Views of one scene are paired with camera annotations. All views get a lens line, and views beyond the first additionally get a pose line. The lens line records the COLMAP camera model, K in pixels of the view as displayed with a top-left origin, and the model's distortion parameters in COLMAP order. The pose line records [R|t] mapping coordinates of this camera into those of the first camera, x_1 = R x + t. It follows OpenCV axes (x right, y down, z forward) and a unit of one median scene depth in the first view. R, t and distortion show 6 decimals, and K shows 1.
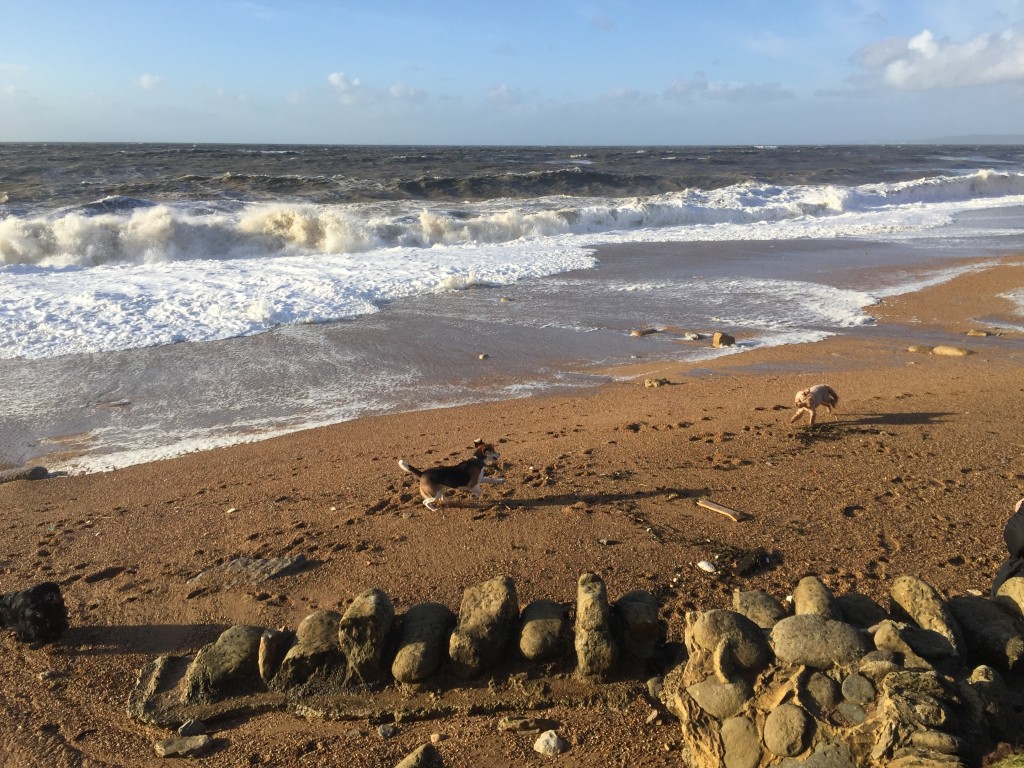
lens RADIAL K [[900.6, 0, 512.0], [0, 900.6, 384.0], [0, 0, 1]] dist [0.093432, -0.137452]
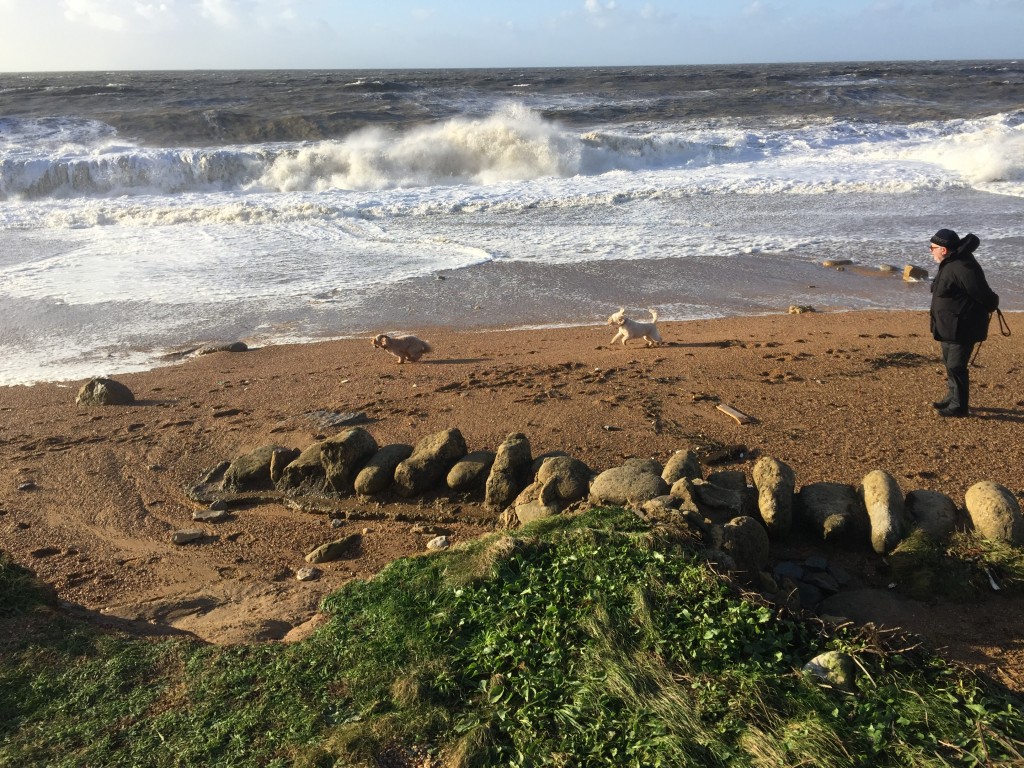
lens RADIAL K [[900.6, 0, 512.0], [0, 900.6, 384.0], [0, 0, 1]] dist [0.093432, -0.137452]
pose [[0.954477, 0.083517, -0.286354, 0.456553], [-0.061050, 0.994377, 0.086525, 0.040010], [0.291970, -0.065104, 0.954209, -0.188229]]
